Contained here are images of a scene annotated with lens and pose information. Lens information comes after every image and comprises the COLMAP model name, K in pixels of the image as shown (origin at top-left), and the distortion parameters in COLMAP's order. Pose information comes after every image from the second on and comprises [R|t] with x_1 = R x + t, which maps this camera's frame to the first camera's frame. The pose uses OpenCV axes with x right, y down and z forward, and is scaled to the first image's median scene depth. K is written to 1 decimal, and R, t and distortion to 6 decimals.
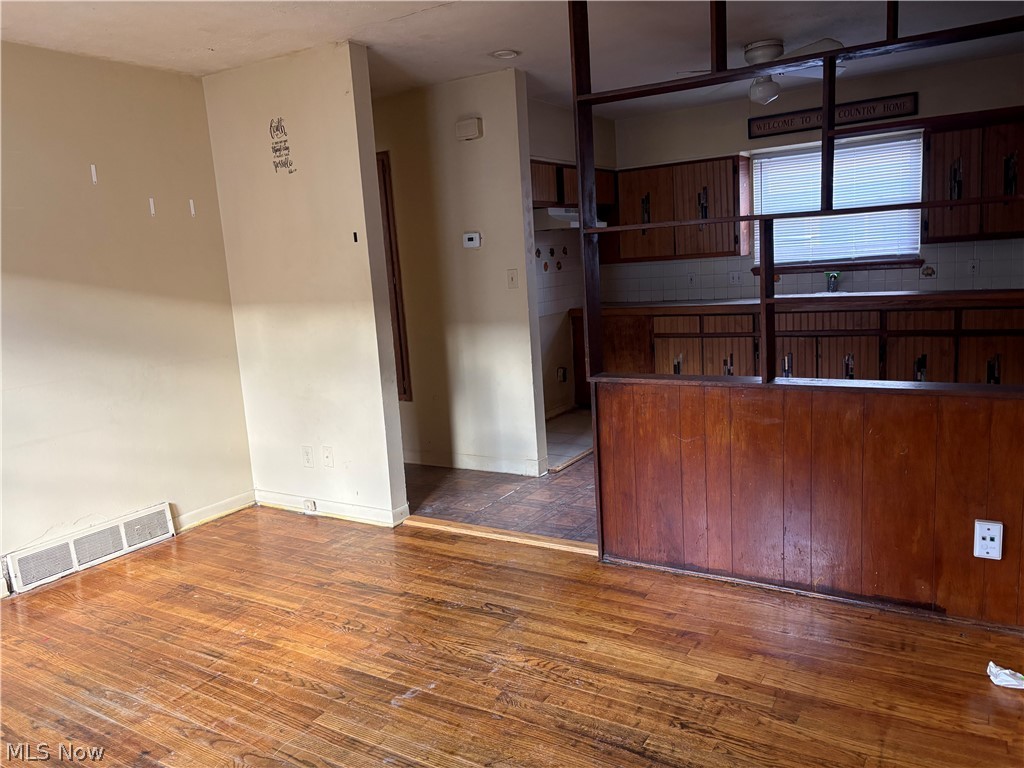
lens RADIAL K [[767.7, 0, 511.8], [0, 767.7, 384.1], [0, 0, 1]] dist [0.048191, -0.055276]
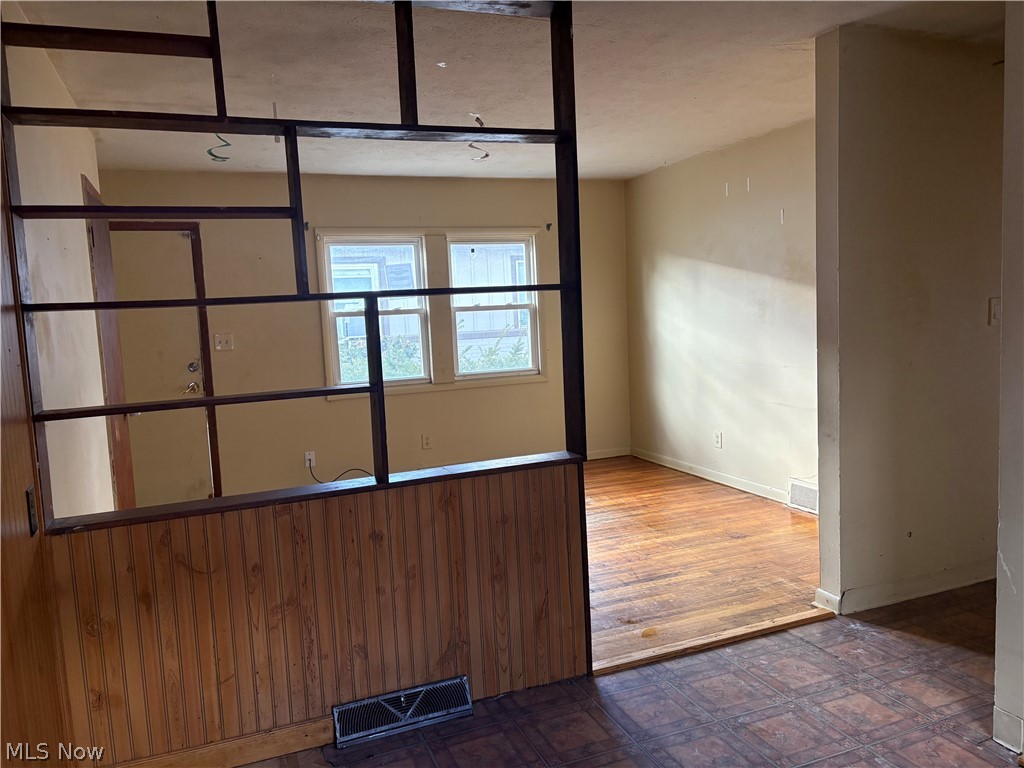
lens RADIAL K [[767.7, 0, 512.7], [0, 767.7, 385.1], [0, 0, 1]] dist [0.048191, -0.055276]
pose [[-0.594962, 0.168800, -0.785829, 0.783611], [-0.041859, 0.969864, 0.240024, -0.280097], [0.802663, 0.175699, -0.569967, 1.375743]]
